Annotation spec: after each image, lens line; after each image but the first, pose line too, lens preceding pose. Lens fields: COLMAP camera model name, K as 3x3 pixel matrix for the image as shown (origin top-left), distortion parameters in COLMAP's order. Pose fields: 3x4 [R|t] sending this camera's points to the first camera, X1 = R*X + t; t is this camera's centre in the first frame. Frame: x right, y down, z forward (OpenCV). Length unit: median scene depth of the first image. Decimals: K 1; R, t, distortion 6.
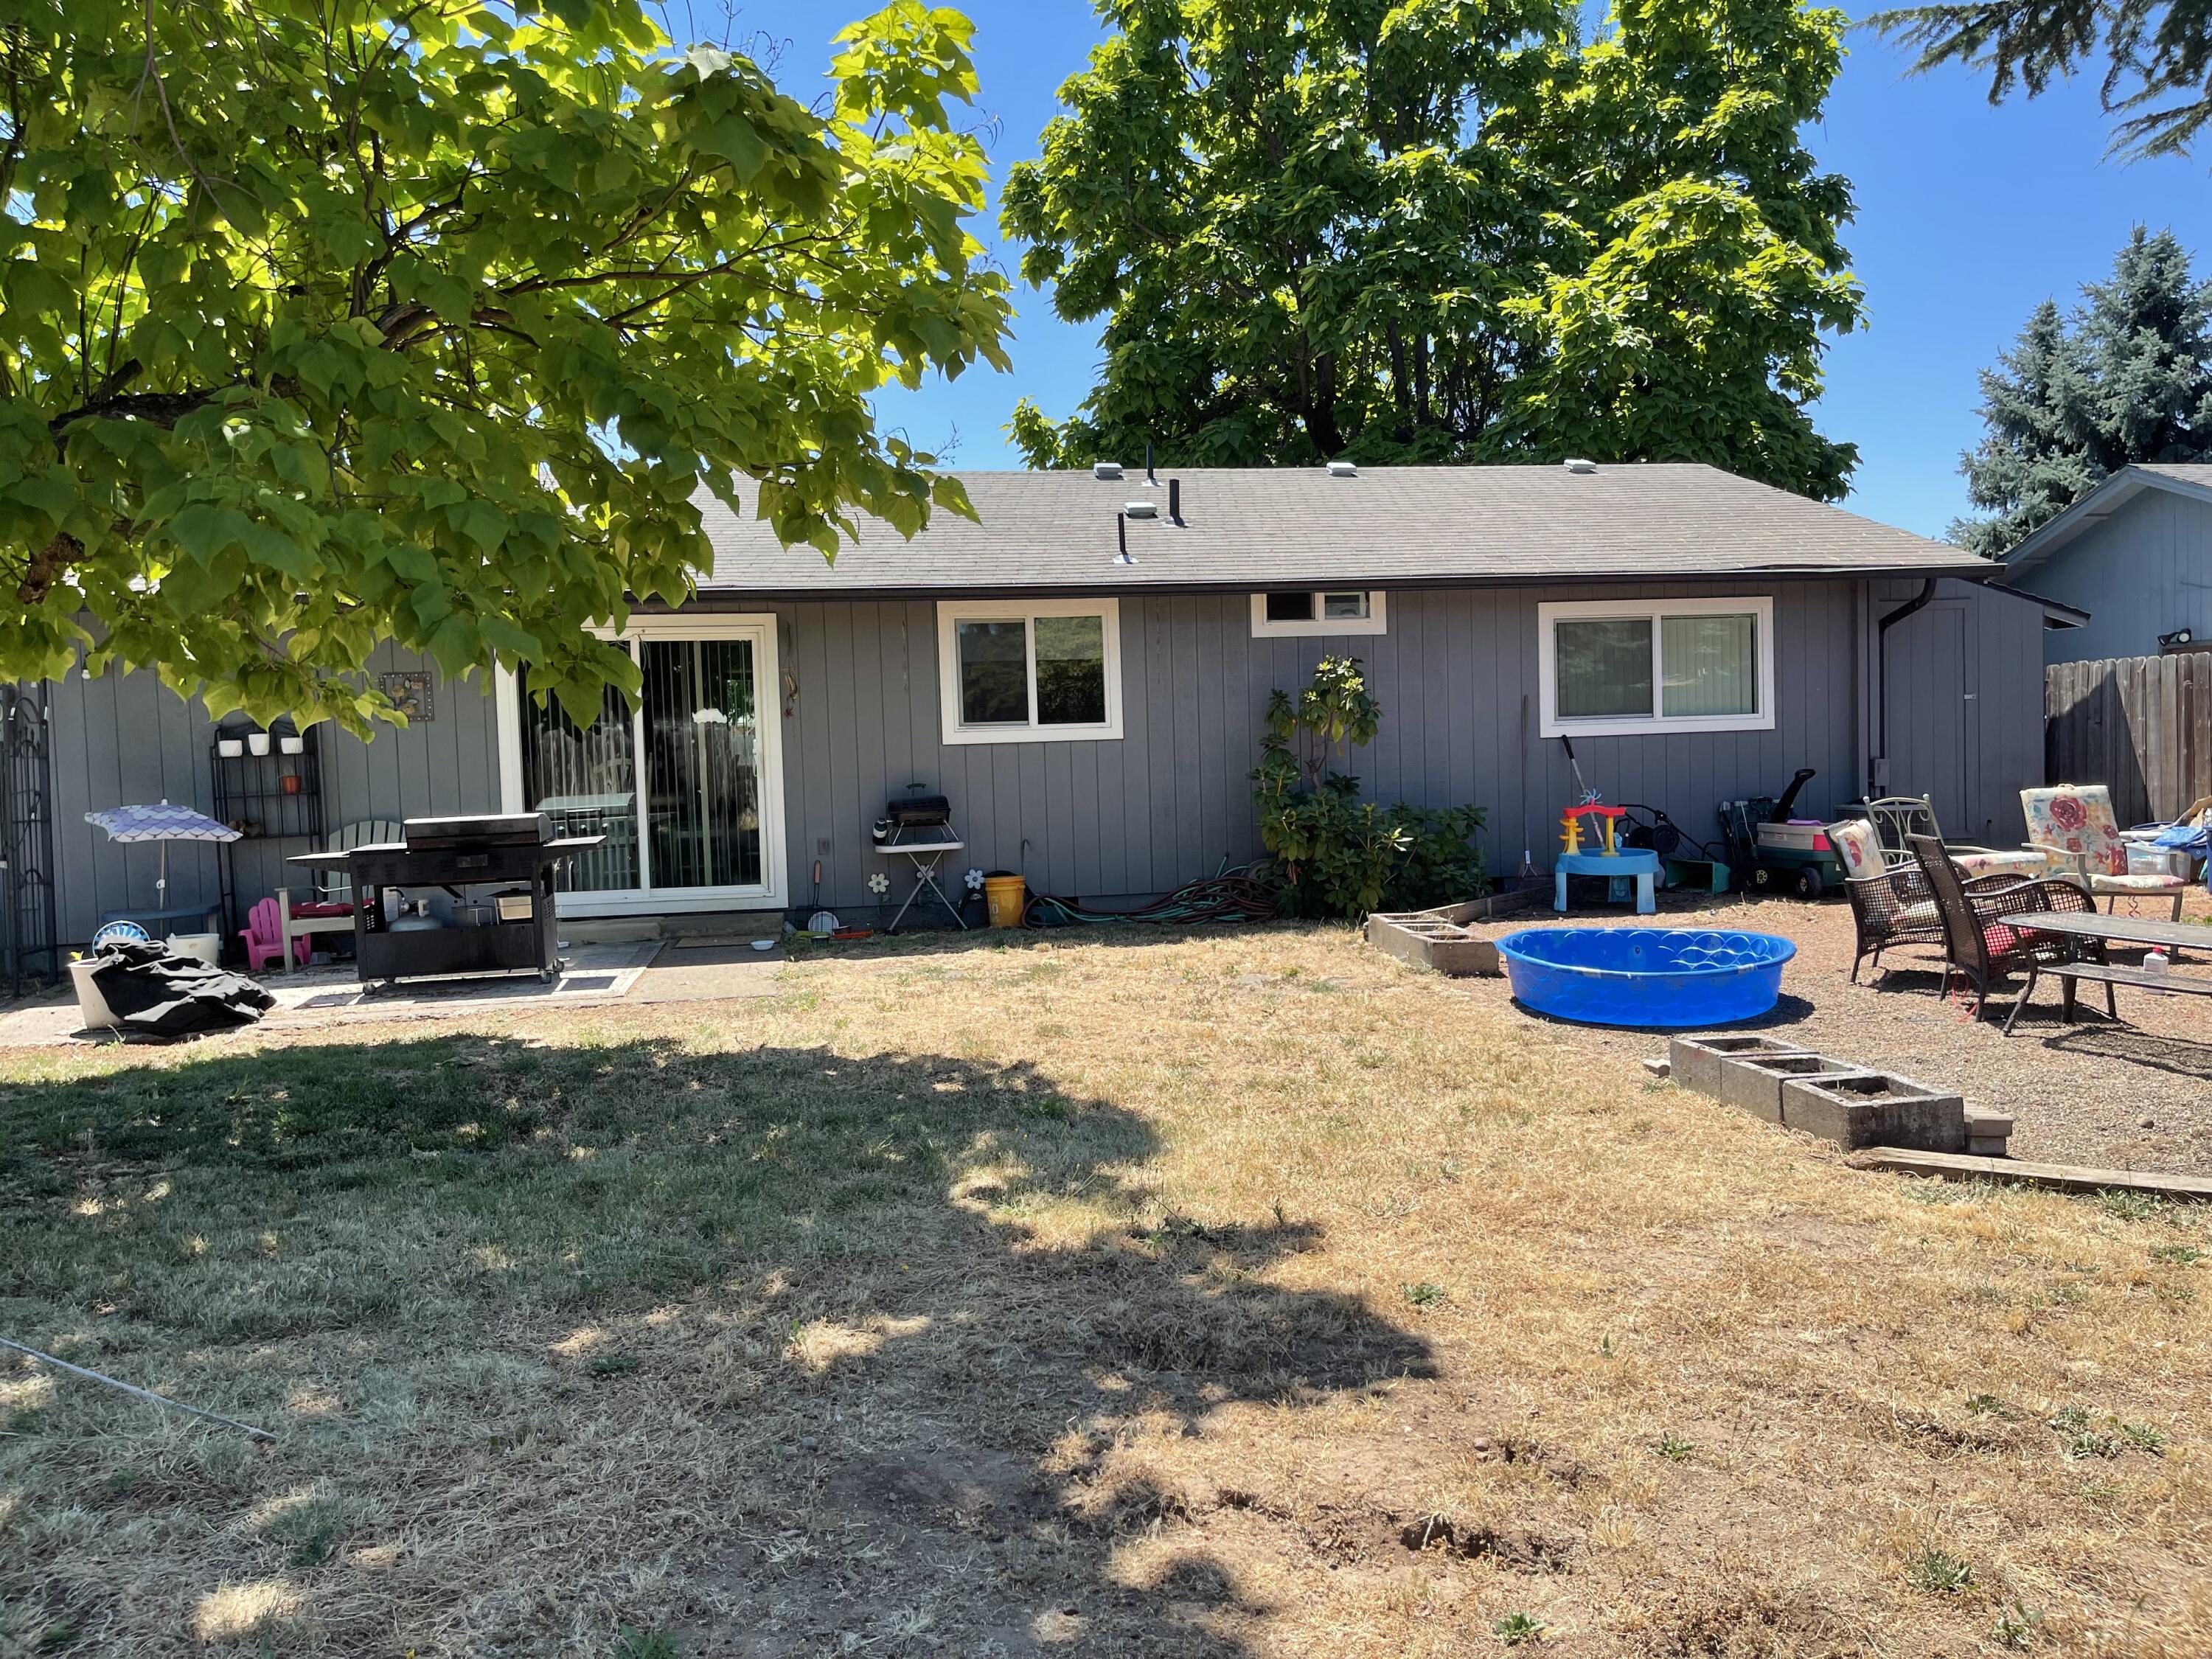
lens RADIAL K [[1645.1, 0, 1105.8], [0, 1645.1, 832.7], [0, 0, 1]] dist [0.066361, -0.088053]
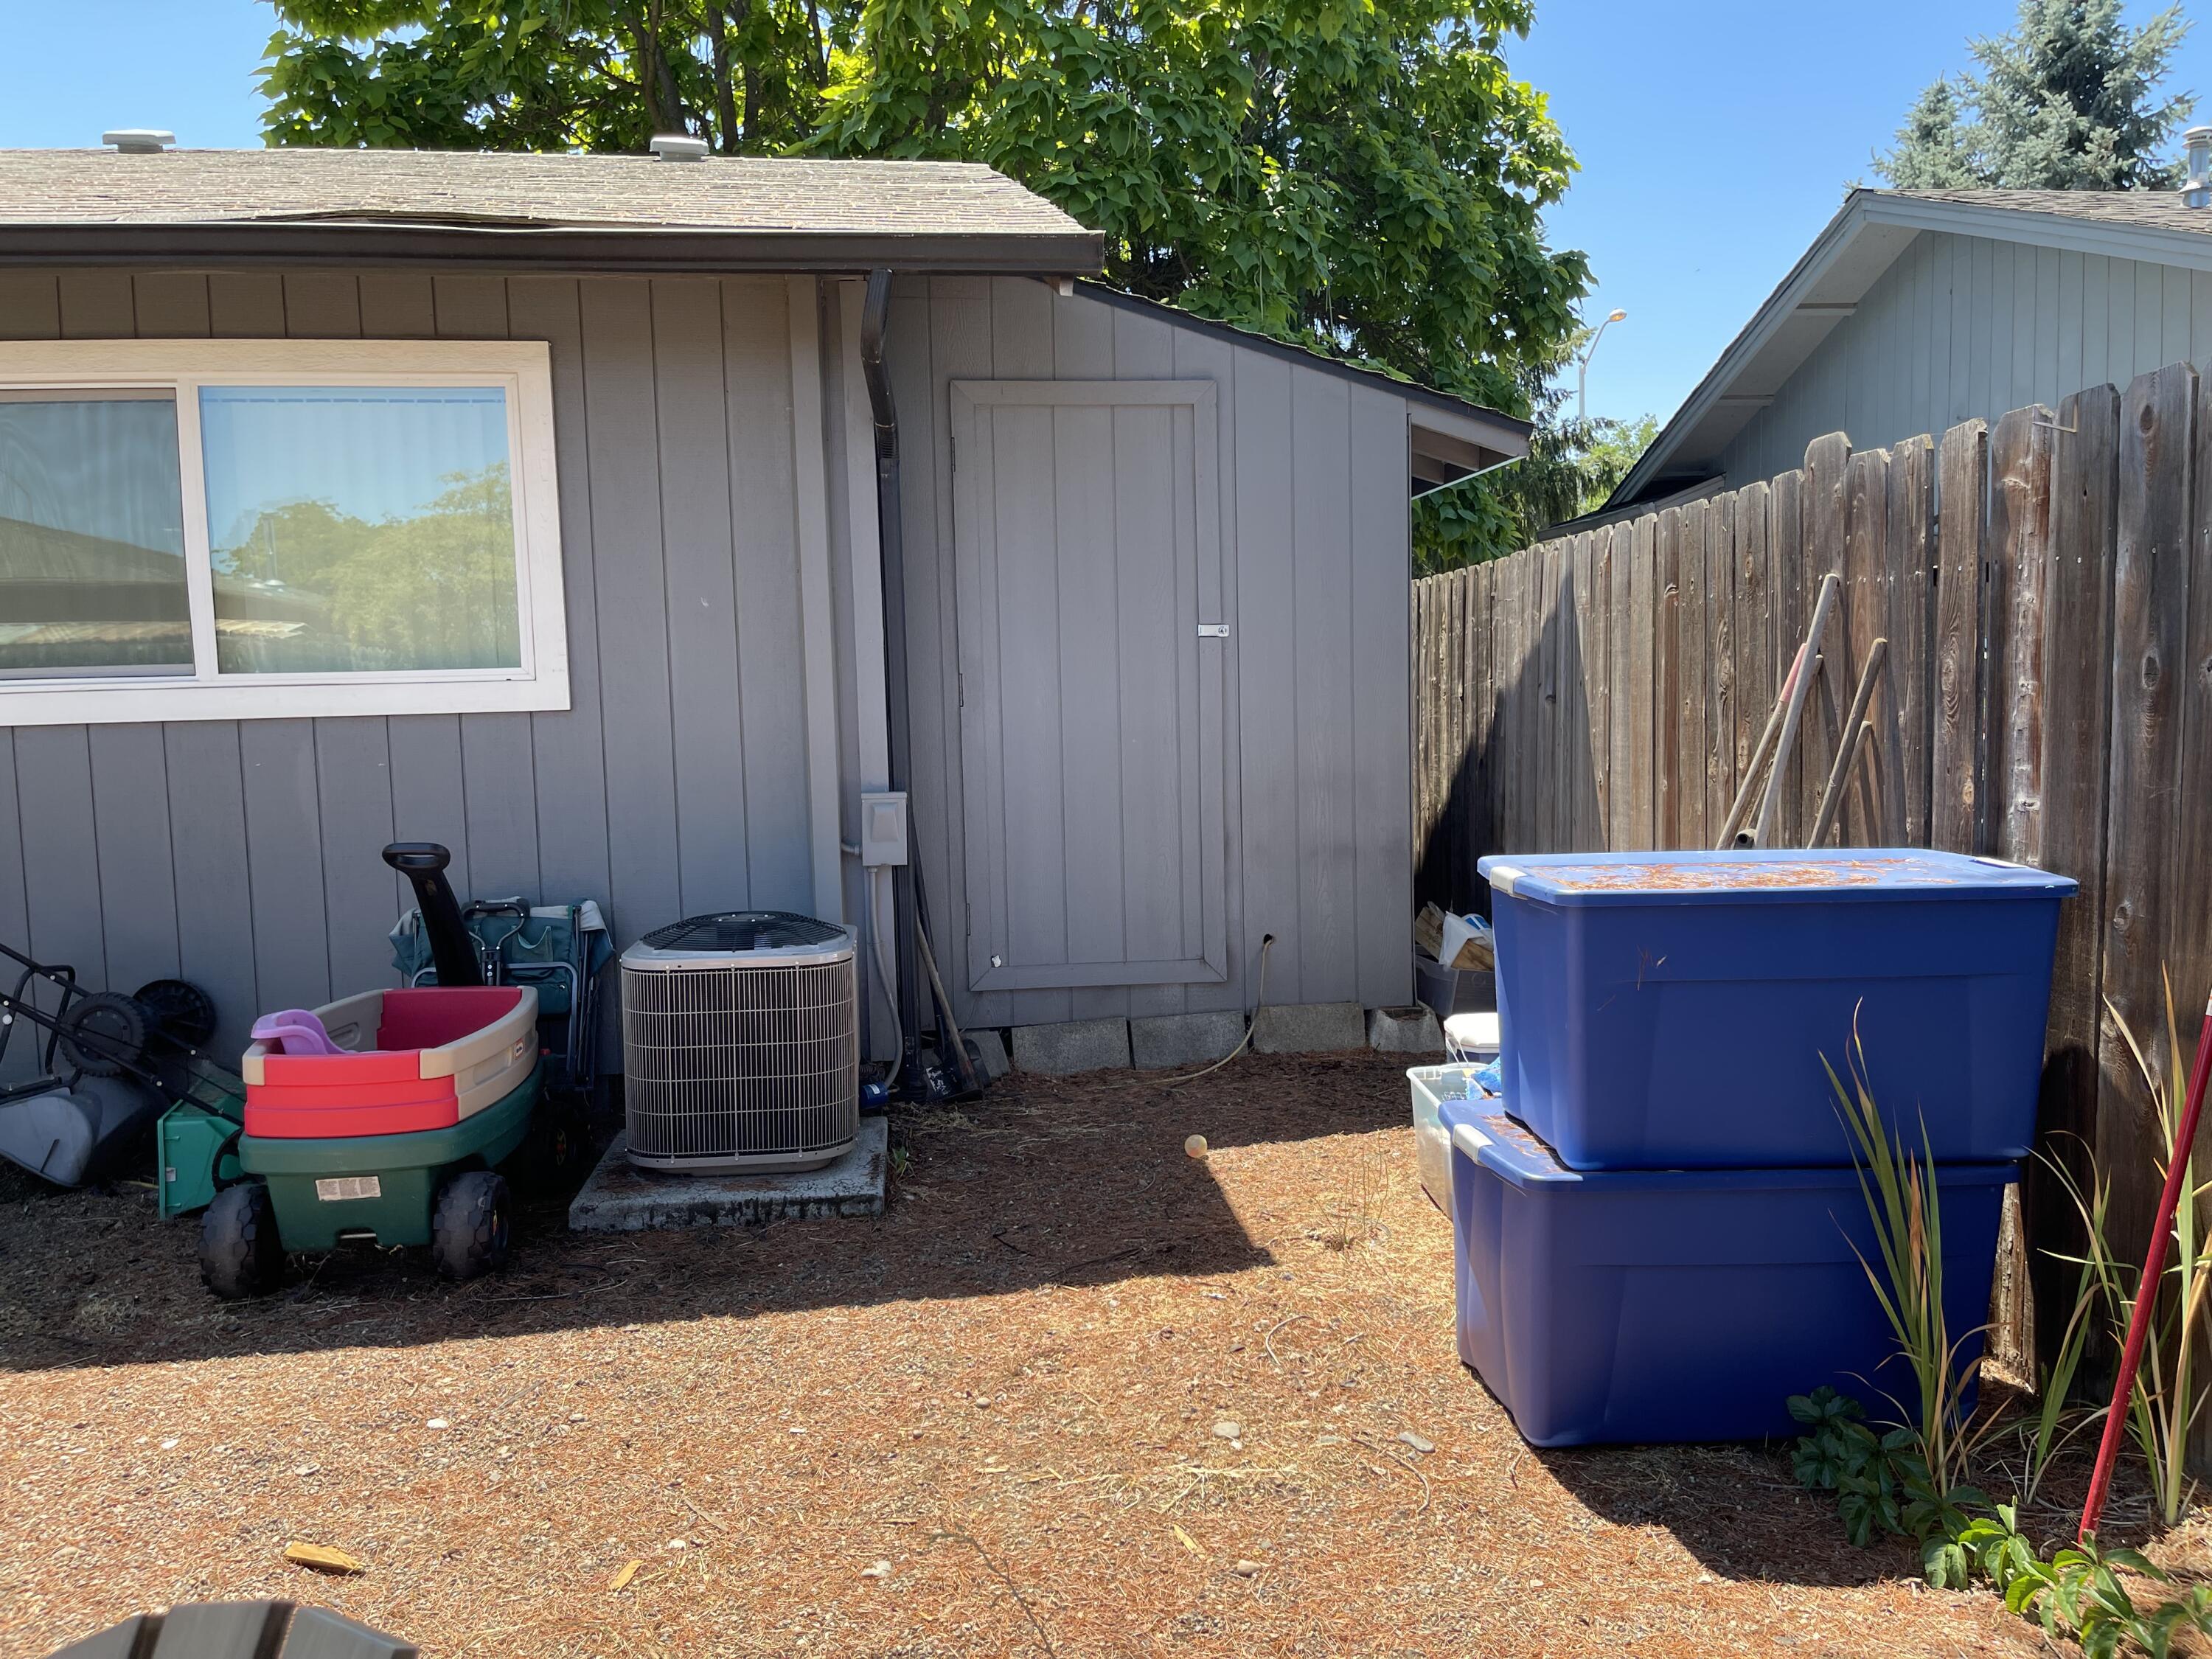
lens RADIAL K [[1645.1, 0, 1108.3], [0, 1645.1, 826.6], [0, 0, 1]] dist [0.066361, -0.088053]
pose [[0.999765, 0.007627, -0.020274, 0.256201], [-0.006968, 0.999452, 0.032345, -0.023853], [0.020509, -0.032196, 0.999271, 0.305073]]
